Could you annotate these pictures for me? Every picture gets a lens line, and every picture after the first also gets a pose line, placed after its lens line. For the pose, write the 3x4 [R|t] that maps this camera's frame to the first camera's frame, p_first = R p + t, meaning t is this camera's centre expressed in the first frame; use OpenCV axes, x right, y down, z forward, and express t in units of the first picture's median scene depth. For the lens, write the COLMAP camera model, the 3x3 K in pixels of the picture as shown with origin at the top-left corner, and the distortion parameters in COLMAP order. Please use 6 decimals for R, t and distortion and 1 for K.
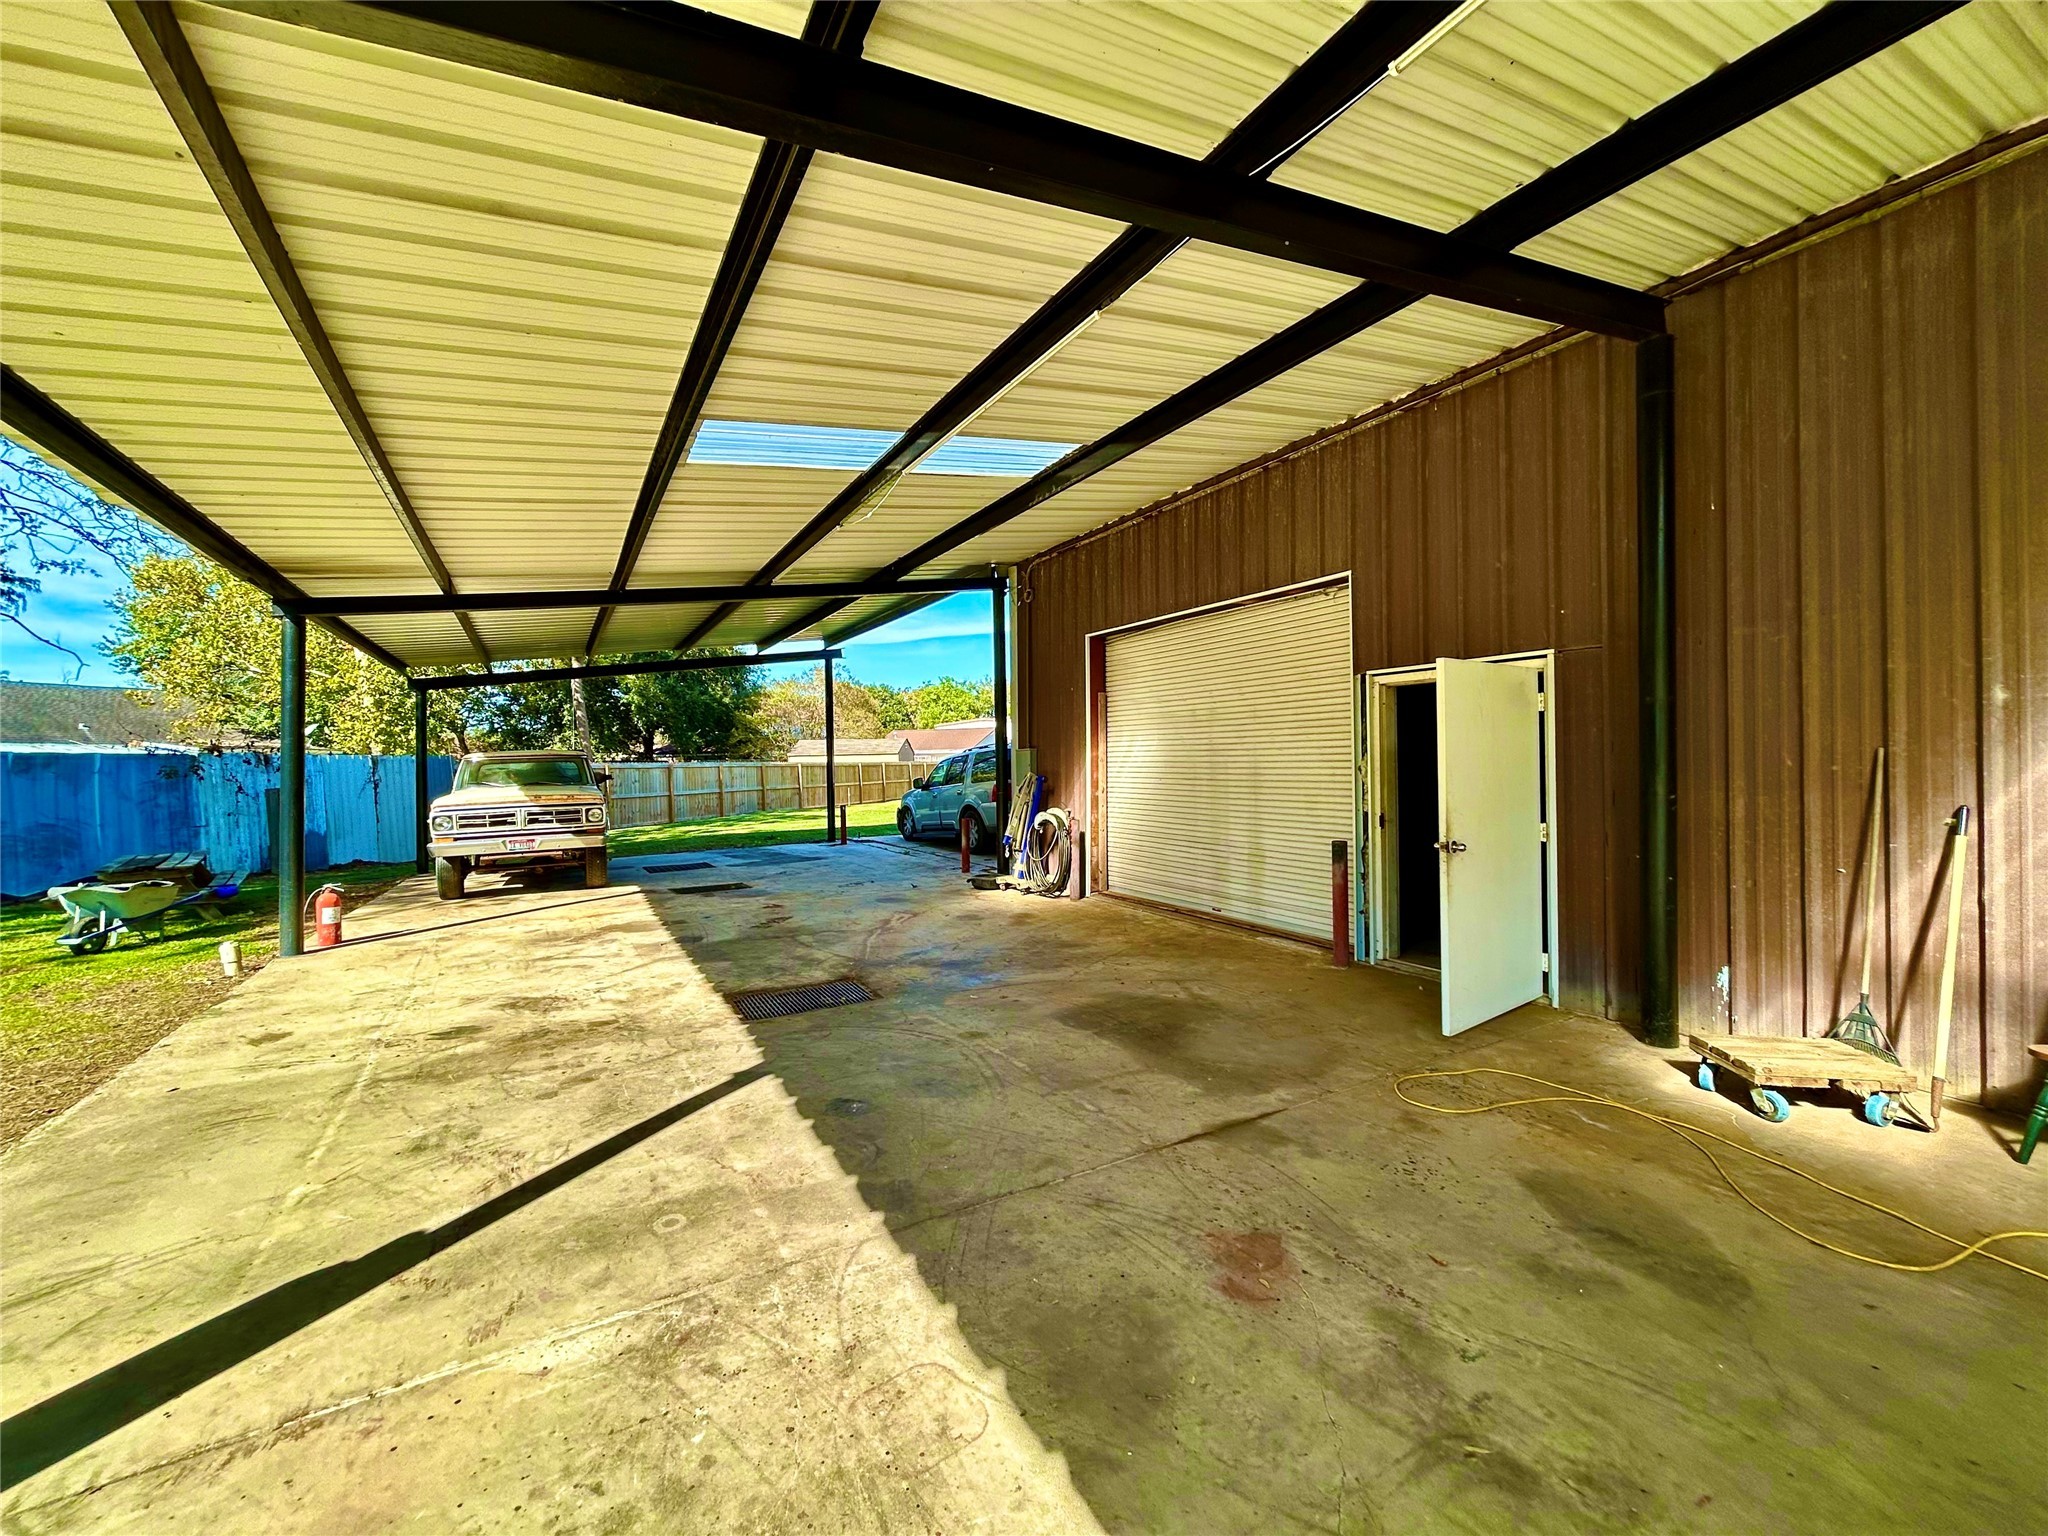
lens RADIAL K [[828.3, 0, 1031.8], [0, 828.3, 768.2], [0, 0, 1]] dist [0.001880, -0.000060]
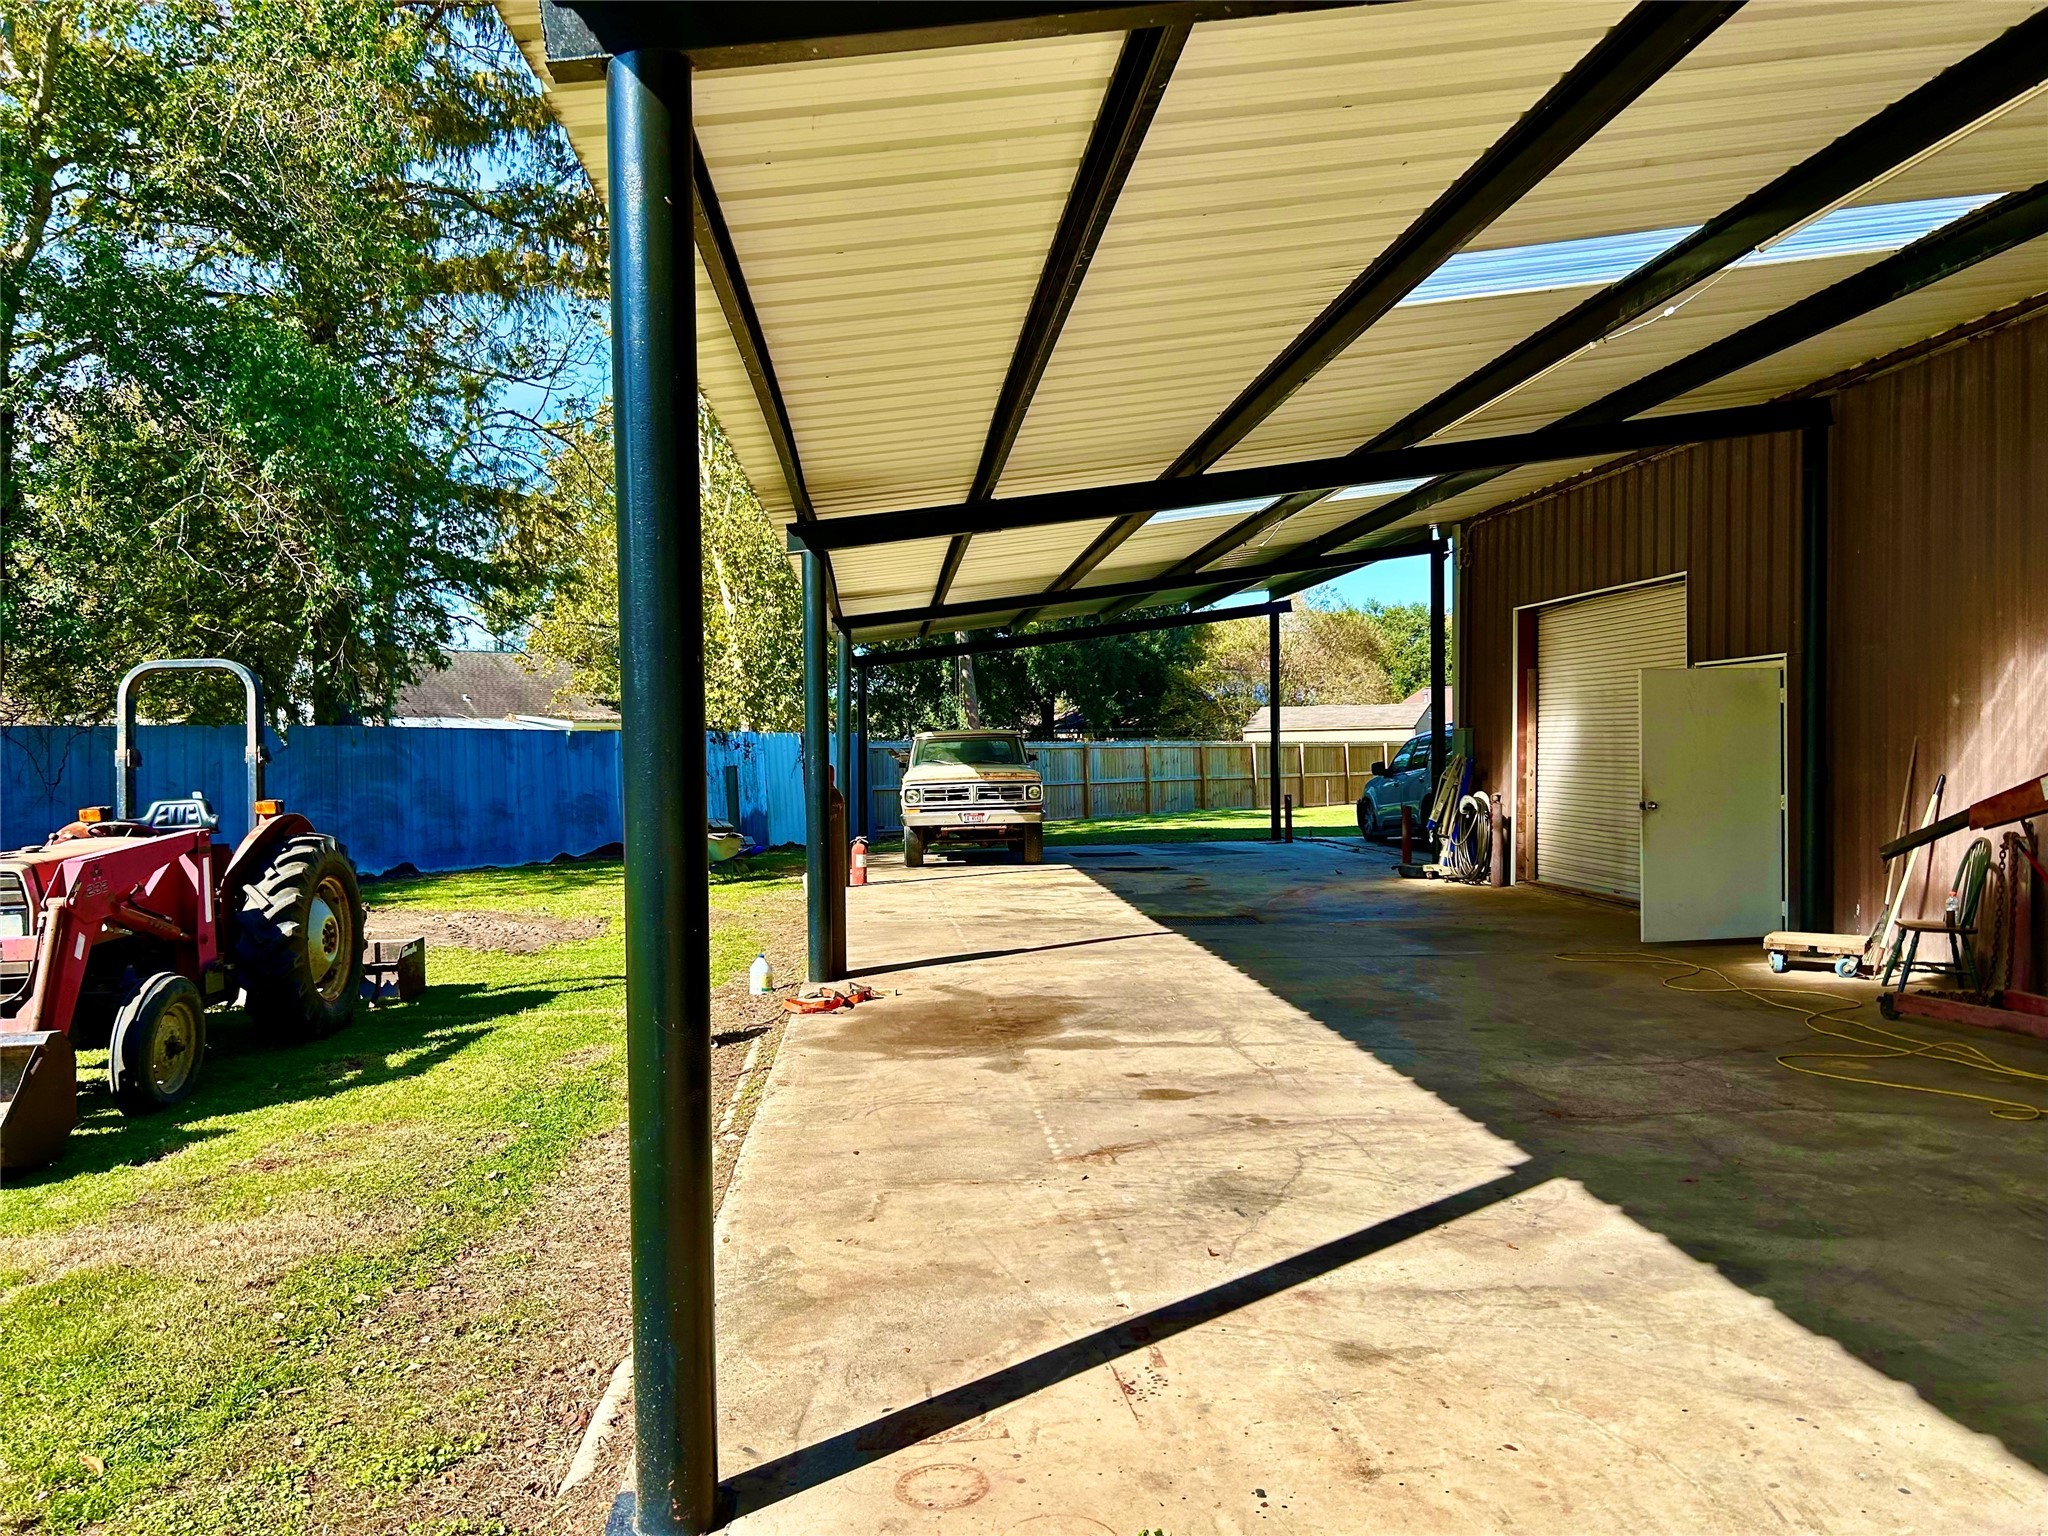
lens RADIAL K [[1563.1, 0, 1024.0], [0, 1563.1, 768.0], [0, 0, 1]] dist [0.079474, -0.107714]
pose [[0.905990, 0.010597, -0.423167, 0.273203], [-0.006424, 0.999916, 0.011288, 0.003854], [0.423251, -0.007508, 0.905981, -0.734129]]
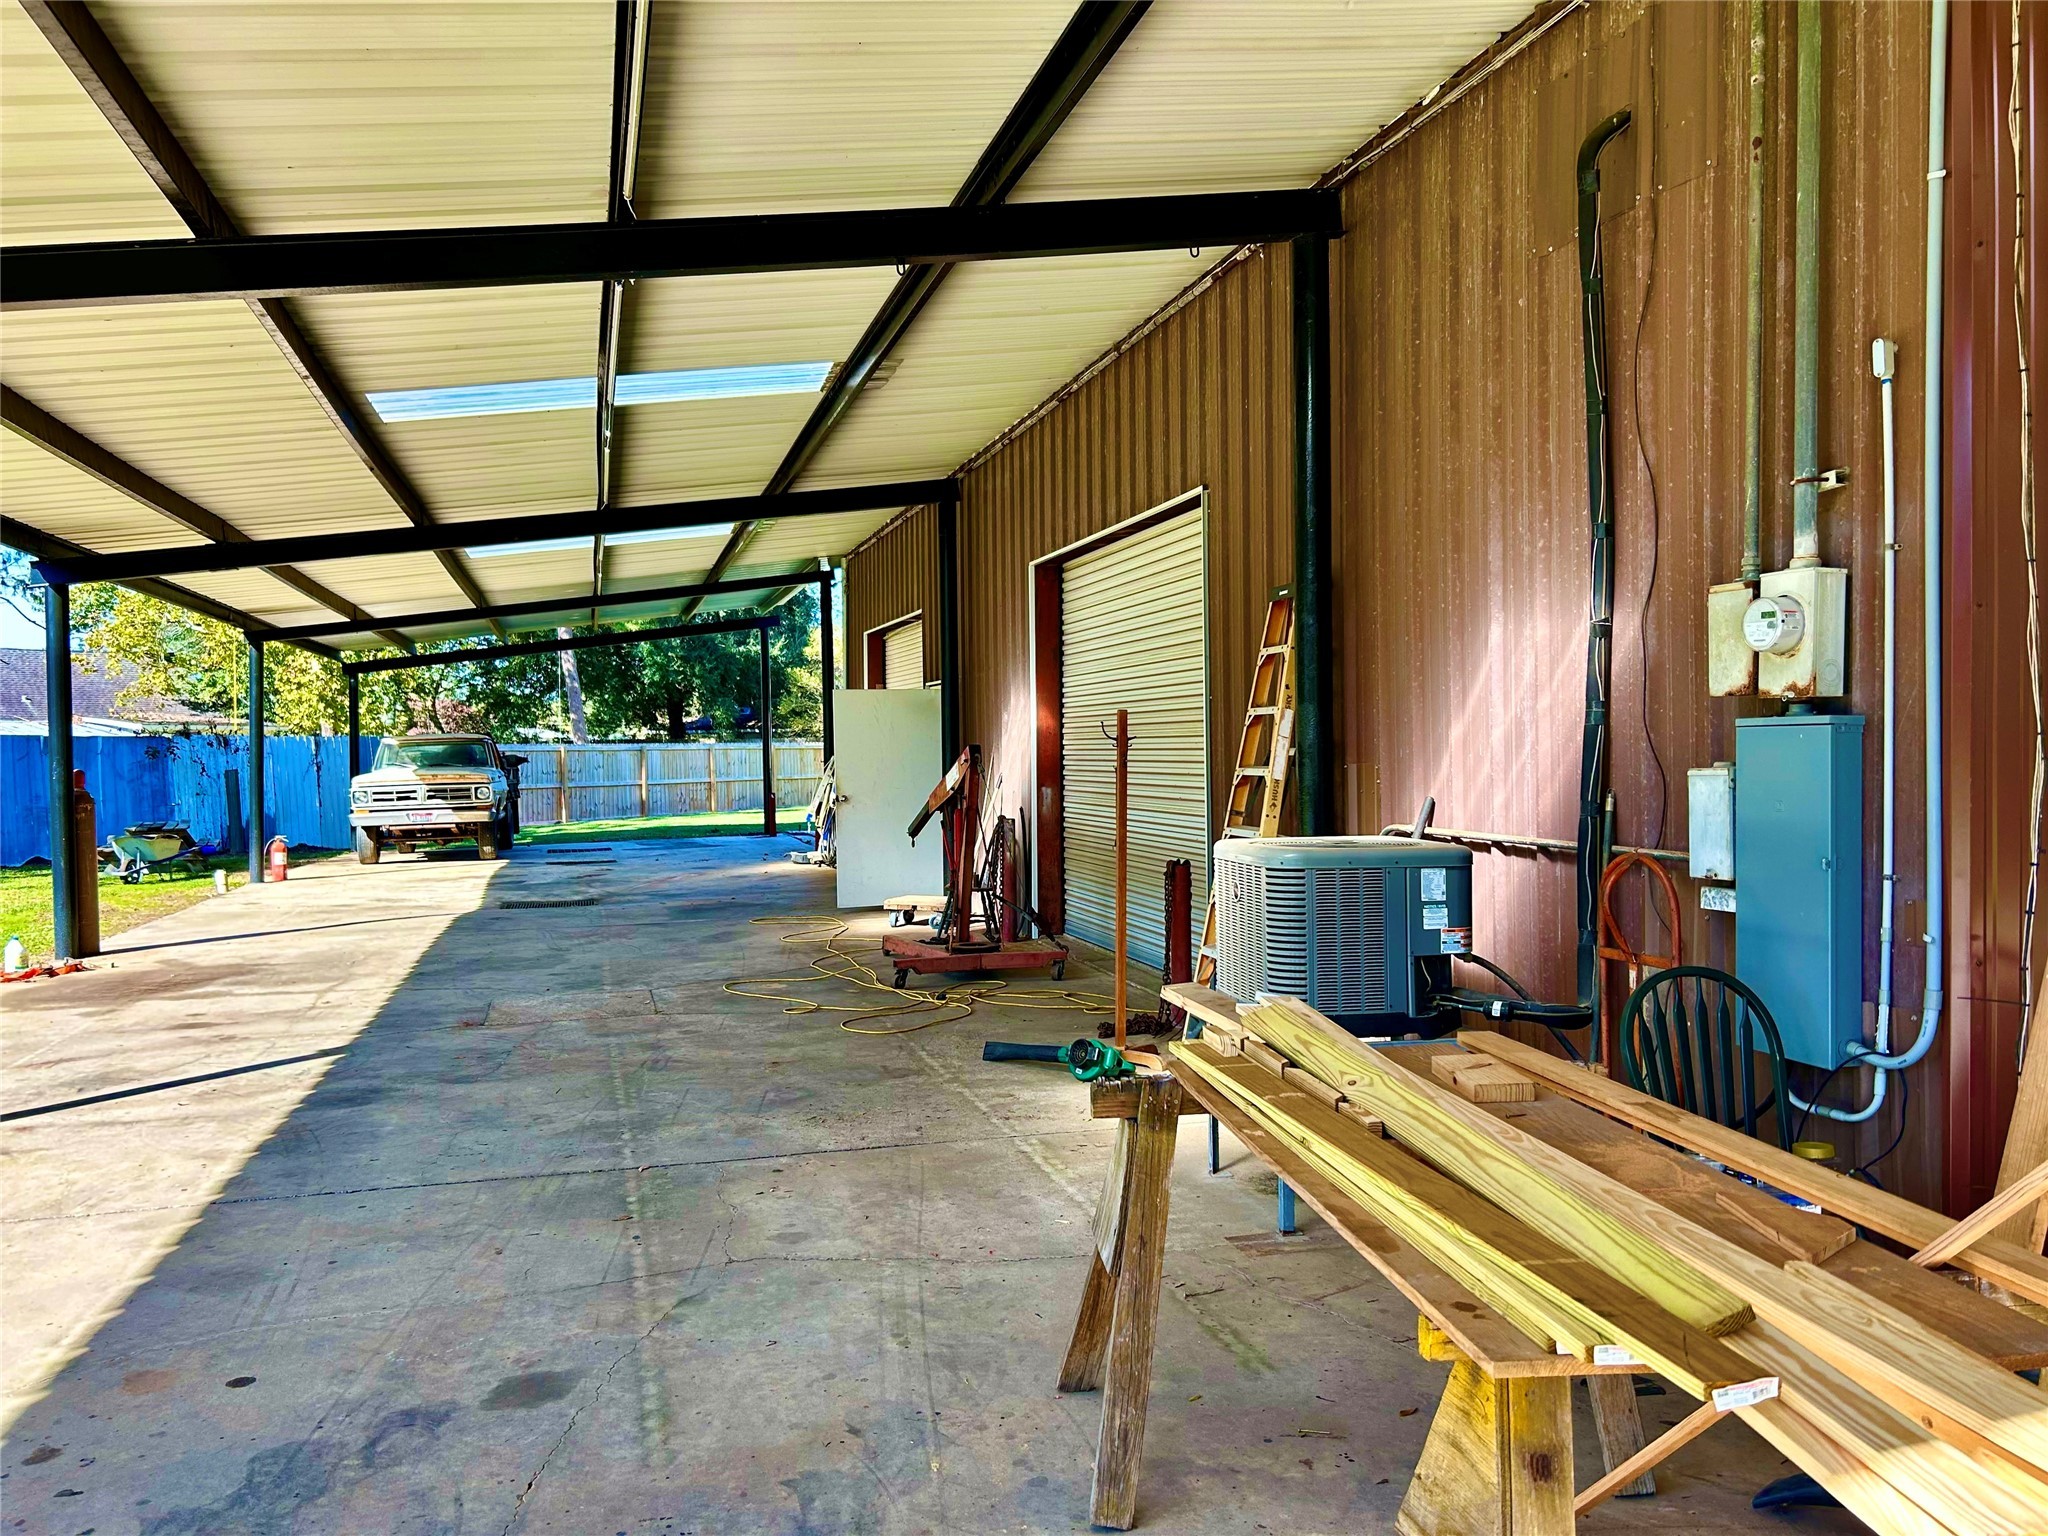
lens RADIAL K [[1563.1, 0, 1024.0], [0, 1563.1, 768.0], [0, 0, 1]] dist [0.079474, -0.107714]
pose [[0.966654, 0.005860, -0.256020, 0.688990], [-0.003124, 0.999934, 0.011092, -0.003181], [0.256068, -0.009922, 0.966608, -0.825740]]
